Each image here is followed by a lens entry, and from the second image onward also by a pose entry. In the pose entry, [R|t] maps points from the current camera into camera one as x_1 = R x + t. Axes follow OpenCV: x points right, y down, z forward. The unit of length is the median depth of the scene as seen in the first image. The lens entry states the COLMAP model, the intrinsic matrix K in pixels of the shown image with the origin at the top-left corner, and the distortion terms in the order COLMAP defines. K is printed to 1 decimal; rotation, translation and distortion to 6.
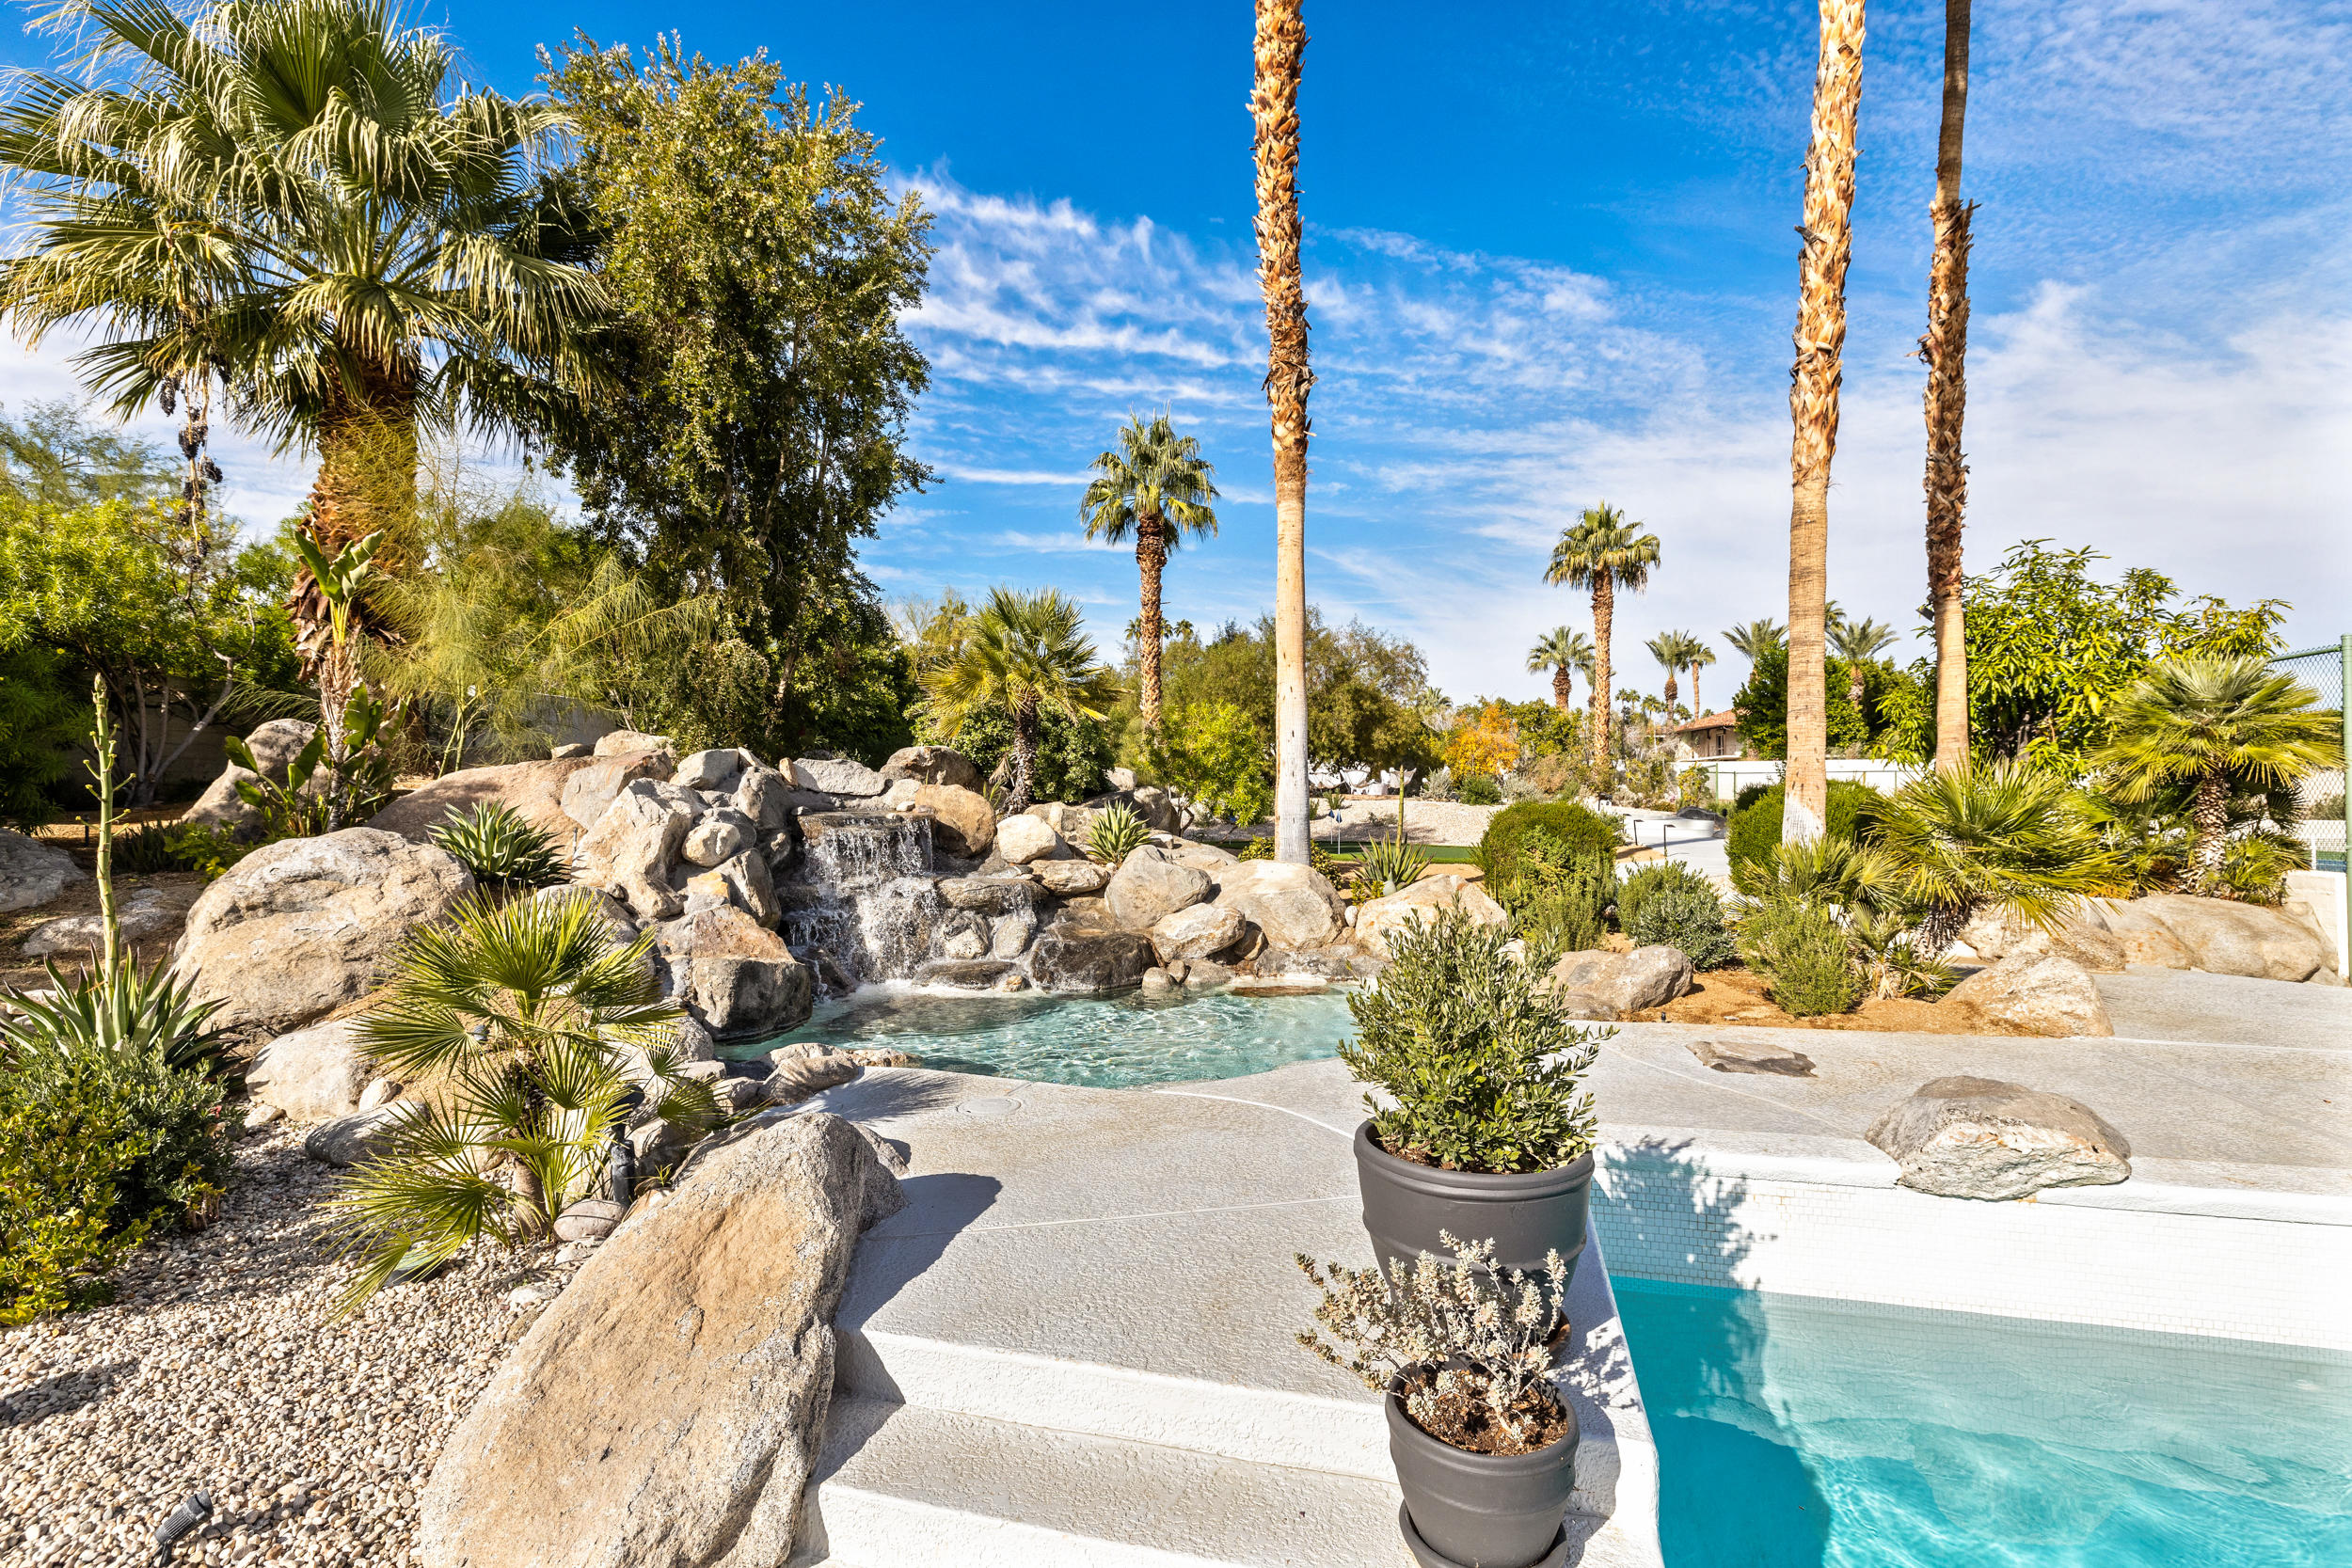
lens RADIAL K [[1110.0, 0, 1165.1], [0, 1110.0, 794.7], [0, 0, 1]] dist [0.001784, 0.000561]
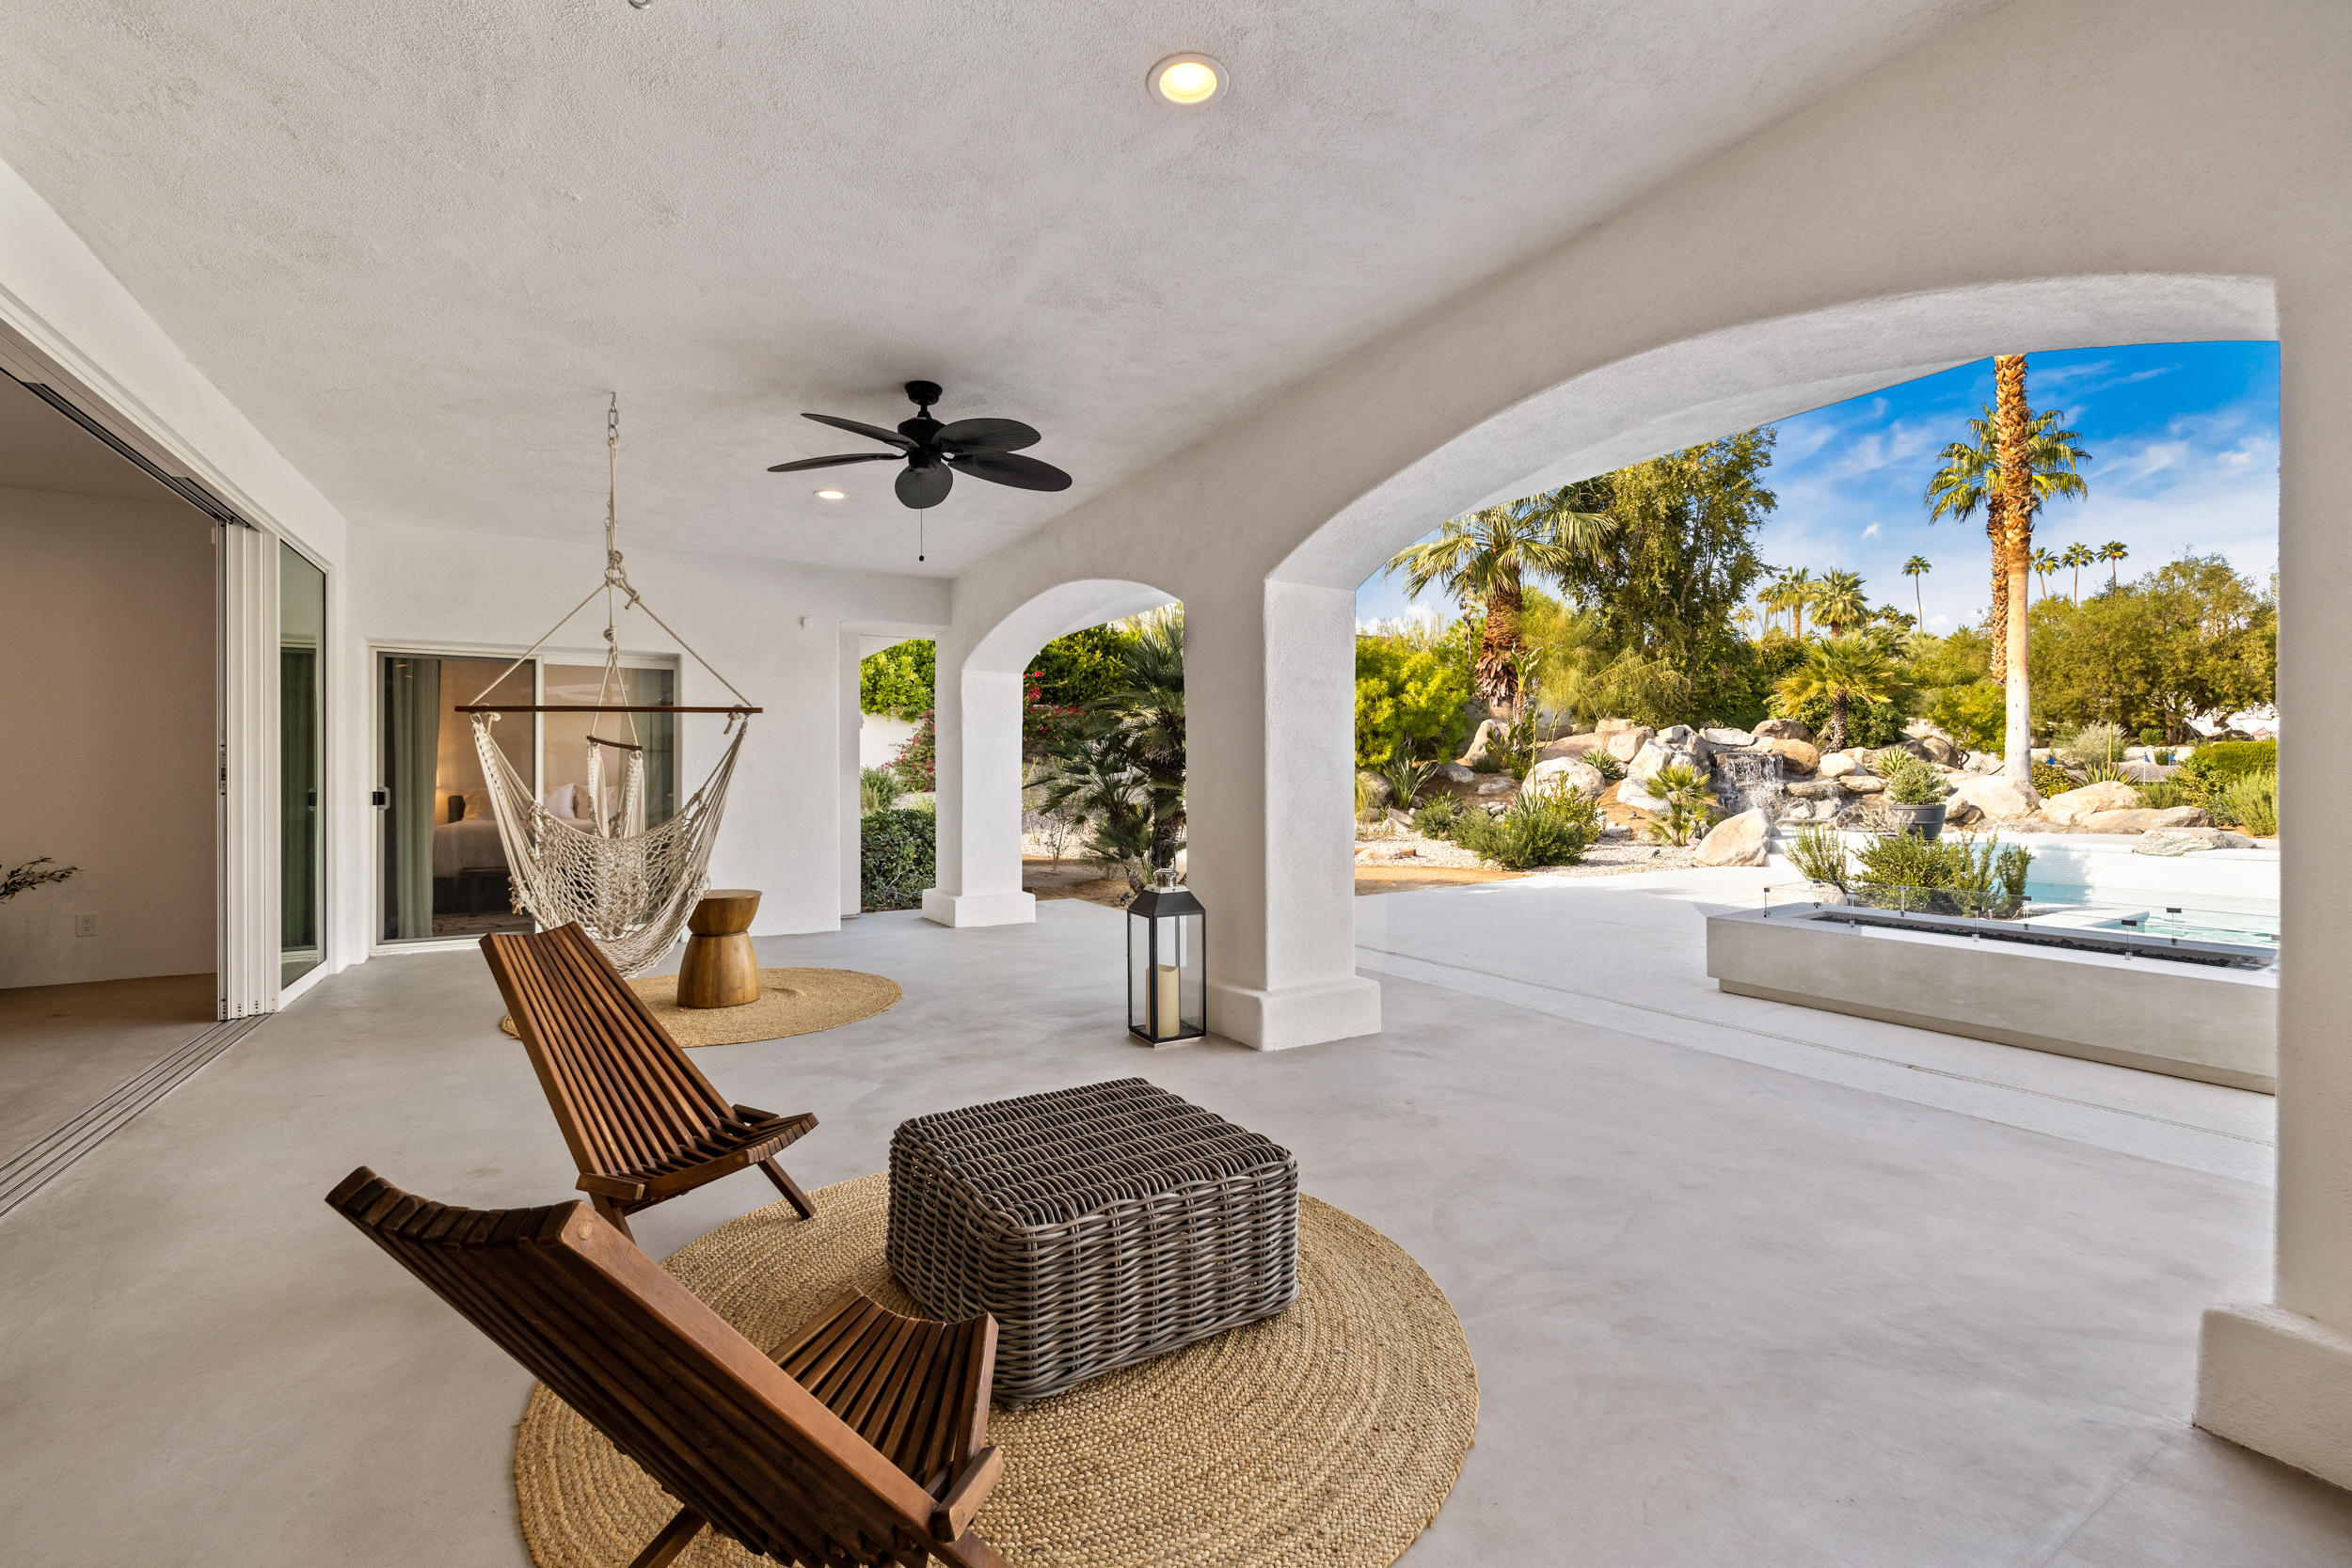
lens RADIAL K [[977.3, 0, 1166.1], [0, 977.3, 784.9], [0, 0, 1]] dist [-0.002206, -0.000365]
pose [[0.726239, 0.007291, -0.687404, 0.192385], [0.011783, 0.999665, 0.023051, 0.019454], [0.687341, -0.024841, 0.725910, -1.033792]]
